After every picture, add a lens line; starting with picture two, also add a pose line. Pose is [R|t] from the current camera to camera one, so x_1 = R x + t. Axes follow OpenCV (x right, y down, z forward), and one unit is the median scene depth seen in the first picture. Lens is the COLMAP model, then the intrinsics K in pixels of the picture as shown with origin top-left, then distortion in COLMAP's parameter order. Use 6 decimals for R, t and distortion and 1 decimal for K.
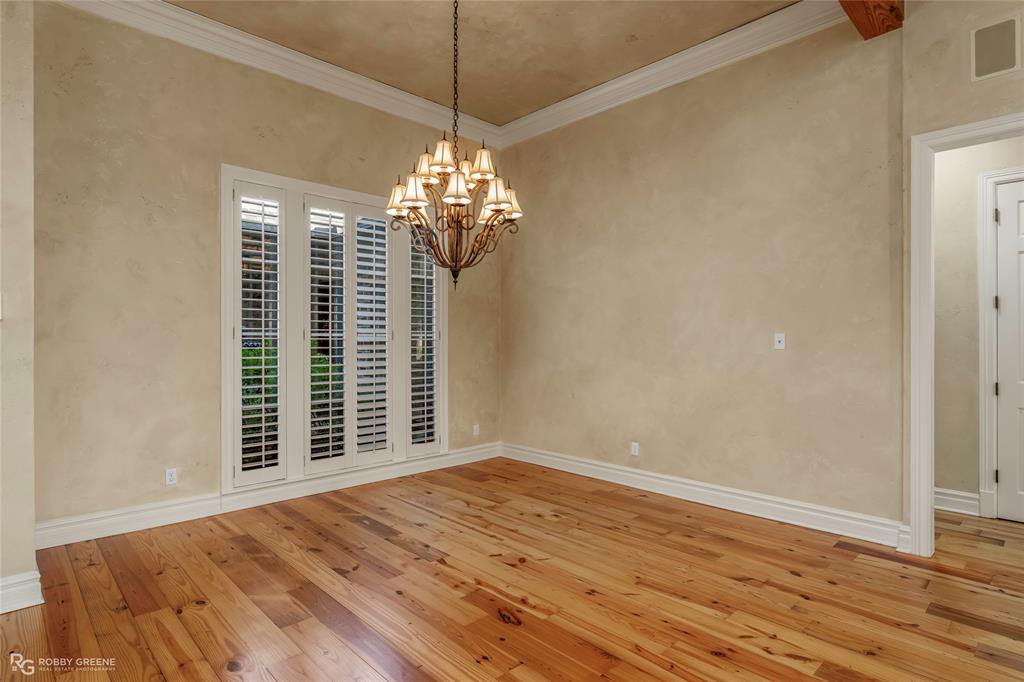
lens RADIAL K [[545.8, 0, 511.3], [0, 545.8, 342.2], [0, 0, 1]] dist [-0.000737, -0.000760]
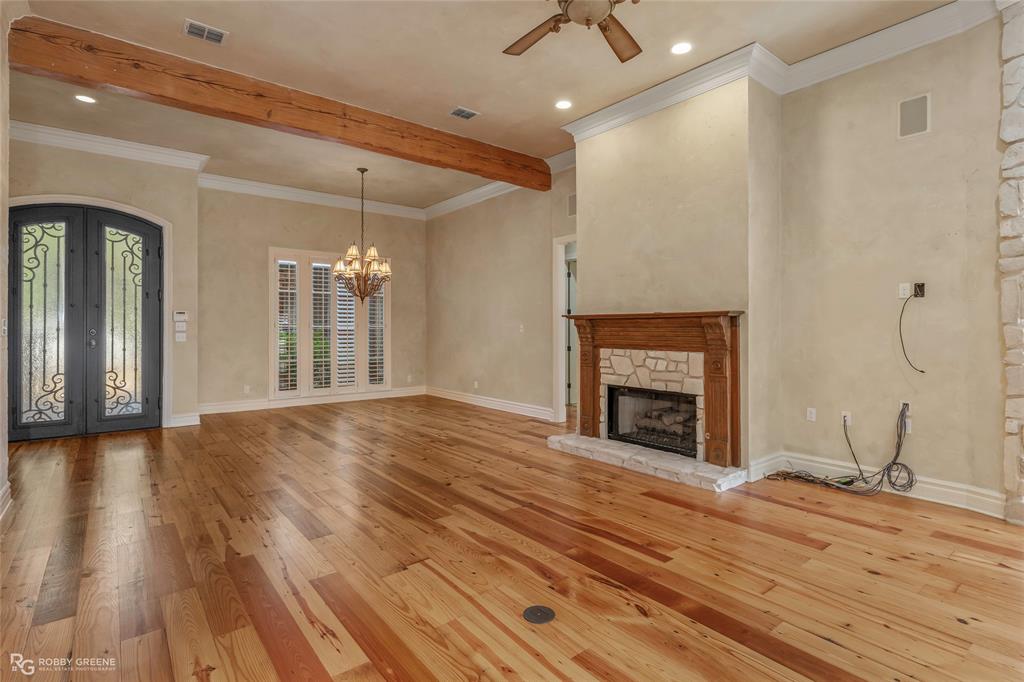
lens RADIAL K [[501.0, 0, 512.7], [0, 501.0, 333.4], [0, 0, 1]] dist [0.000535, 0.000397]
pose [[0.996052, -0.002598, -0.088731, 0.531989], [0.002826, 0.999993, 0.002443, 0.009885], [0.088724, -0.002685, 0.996053, -0.781880]]
